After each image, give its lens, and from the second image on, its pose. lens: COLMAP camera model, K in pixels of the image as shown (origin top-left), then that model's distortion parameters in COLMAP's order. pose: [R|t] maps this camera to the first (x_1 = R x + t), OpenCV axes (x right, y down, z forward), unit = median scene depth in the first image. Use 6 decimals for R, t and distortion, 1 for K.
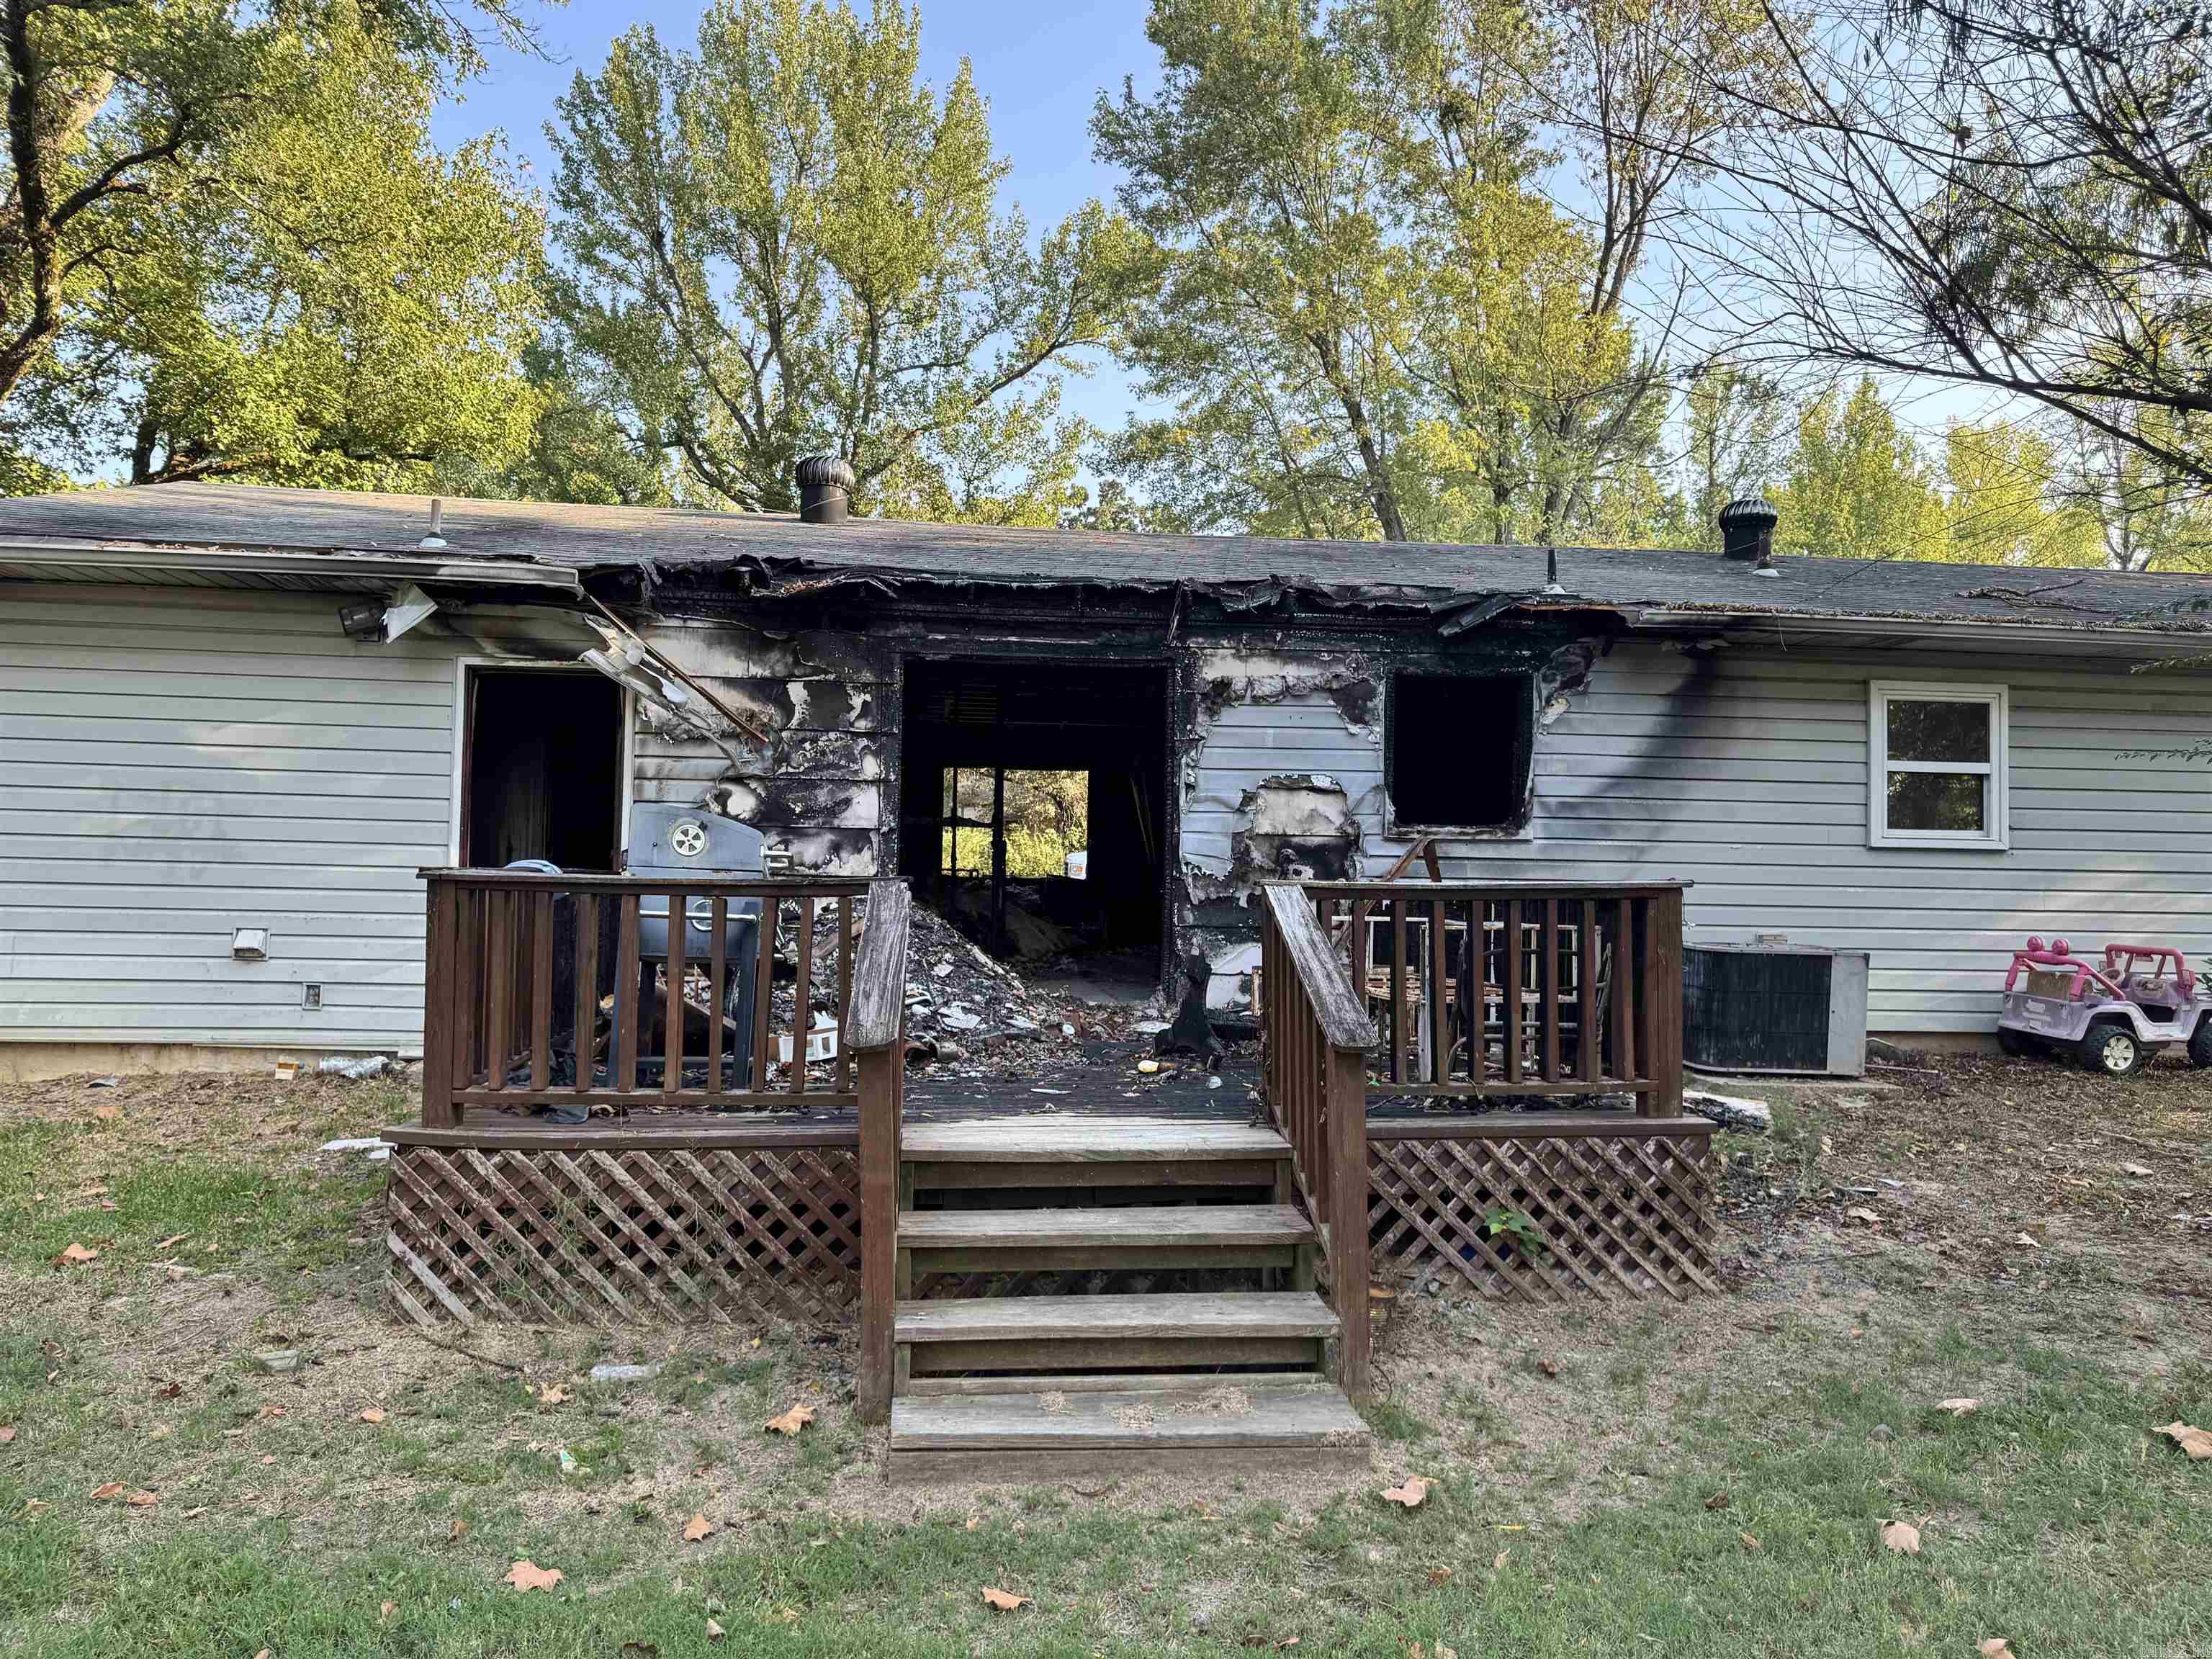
lens RADIAL K [[1533.3, 0, 1093.4], [0, 1533.3, 833.8], [0, 0, 1]] dist [0.047748, -0.075244]
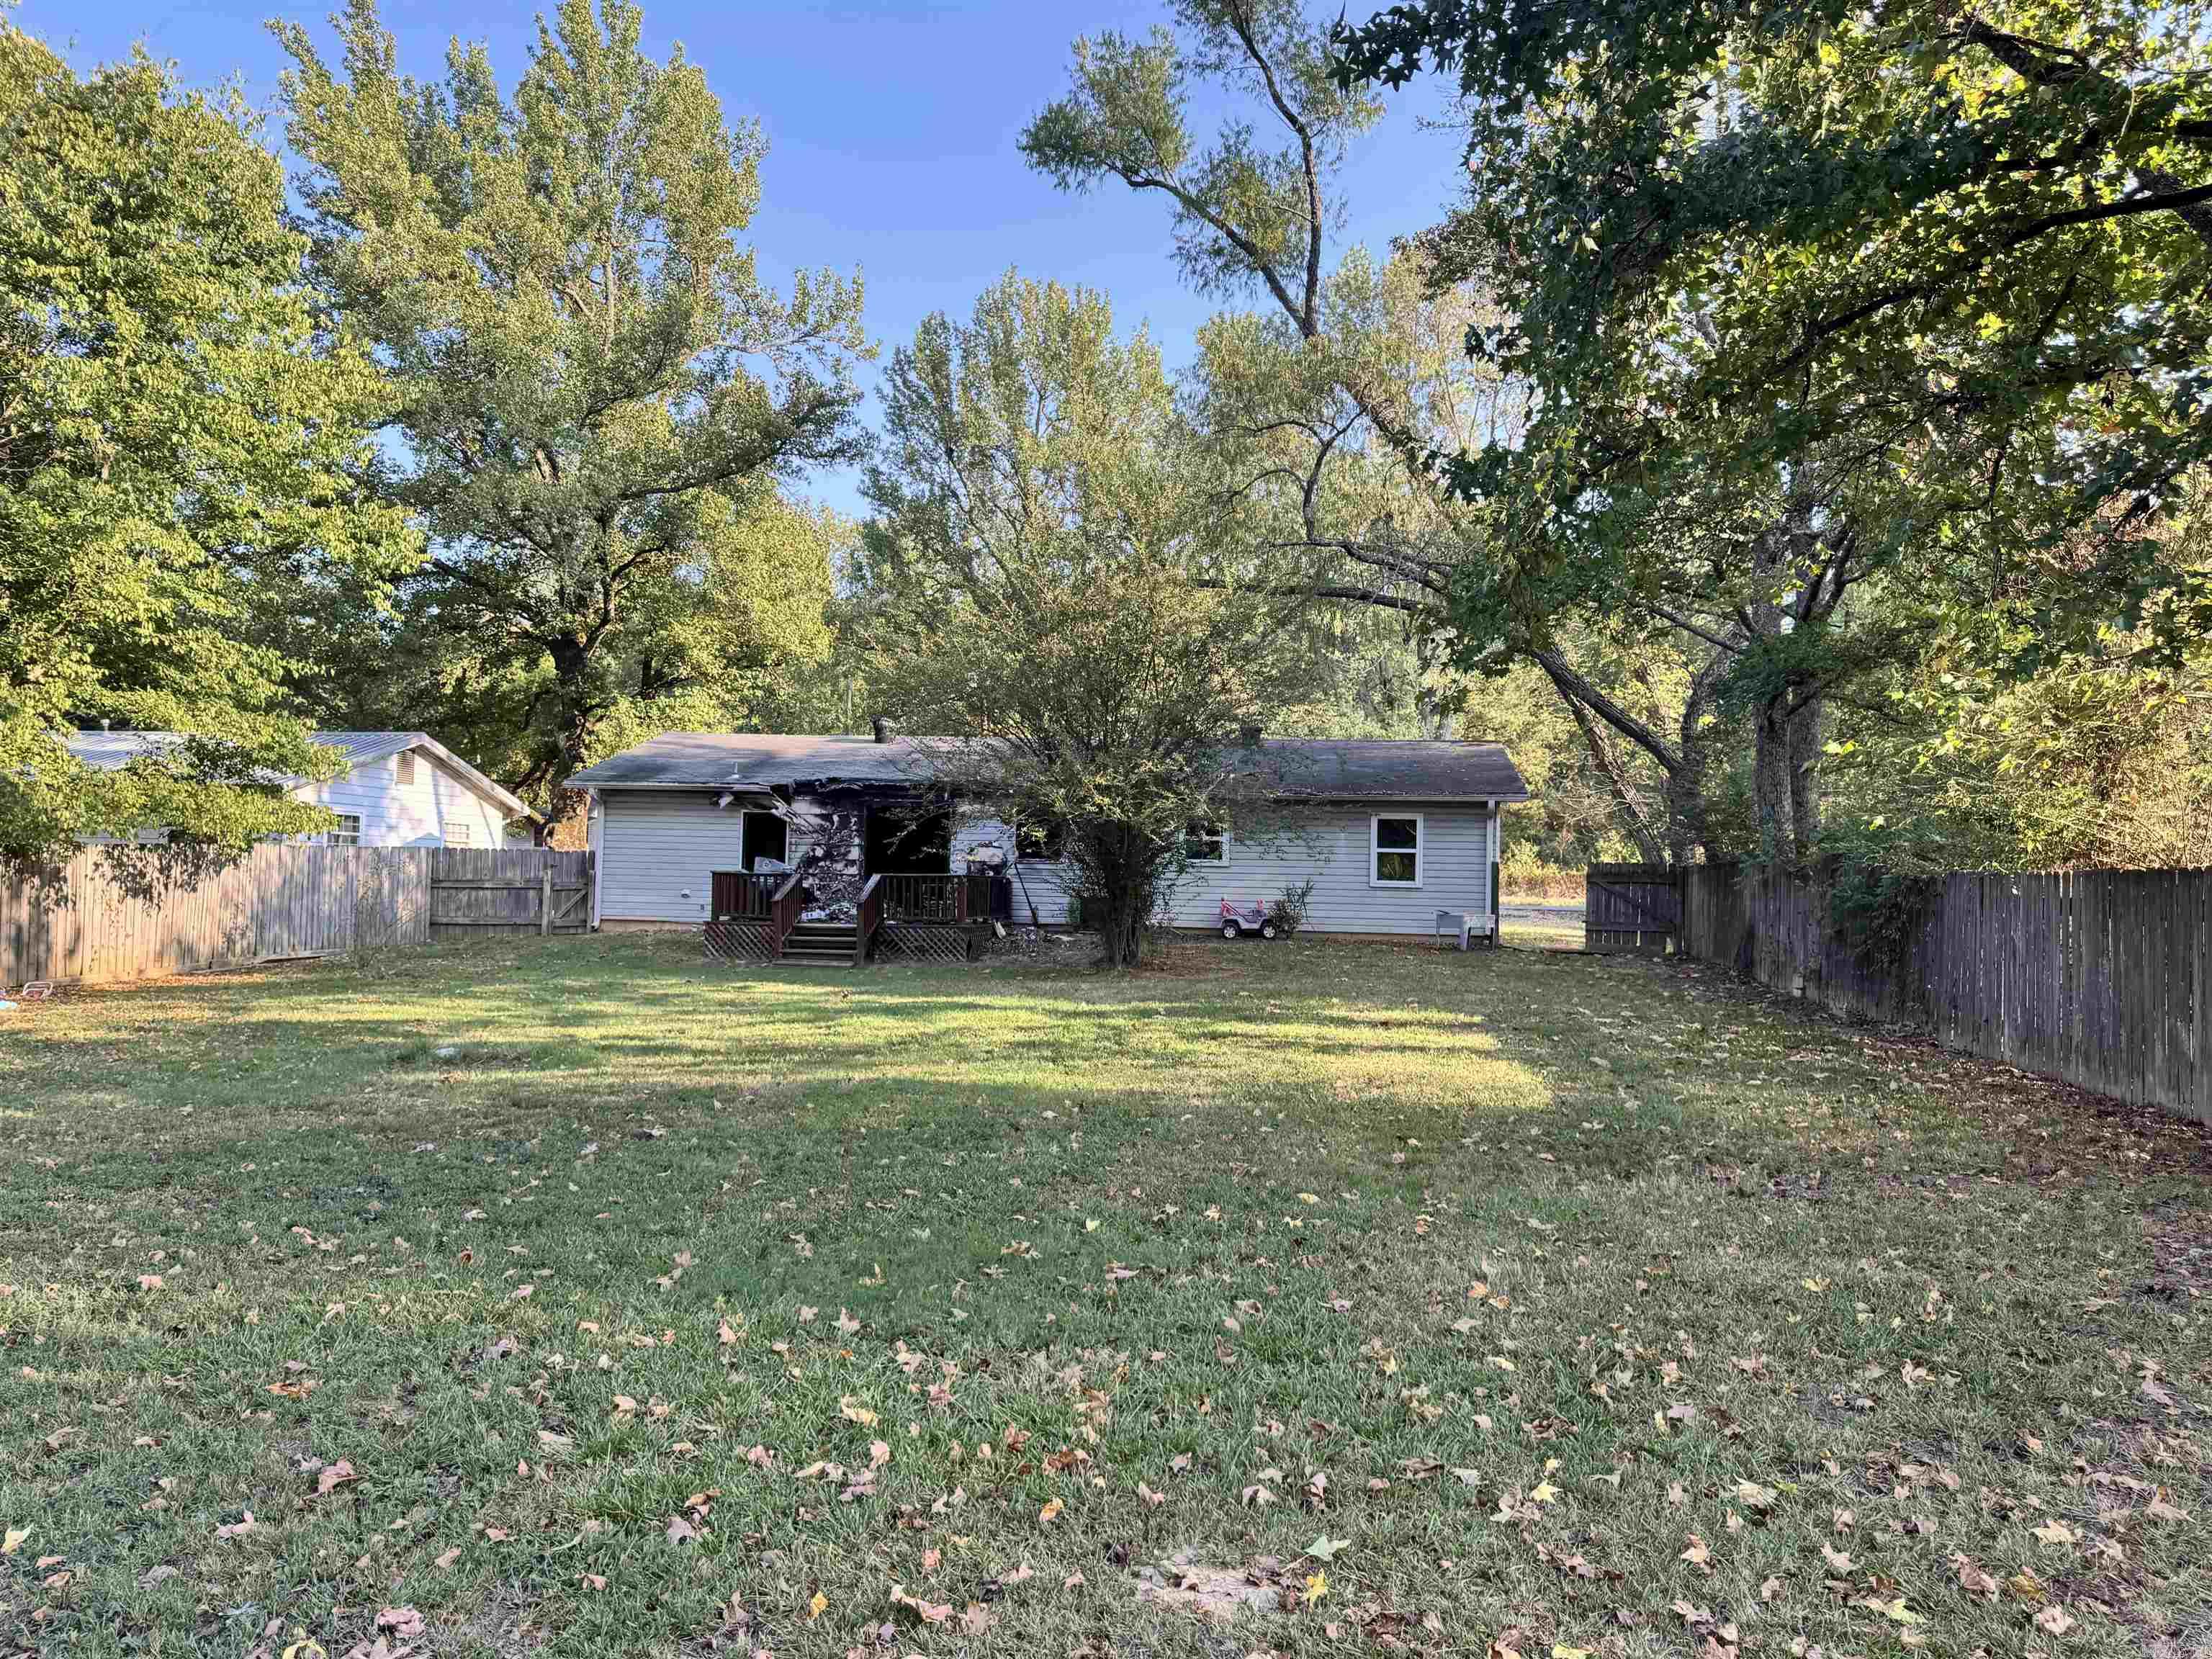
lens RADIAL K [[1533.3, 0, 1093.4], [0, 1533.3, 833.8], [0, 0, 1]] dist [0.047748, -0.075244]
pose [[0.966788, -0.004053, -0.255547, 1.108670], [0.002669, 0.999980, -0.005765, -0.035609], [0.255565, 0.004891, 0.966779, -1.914988]]
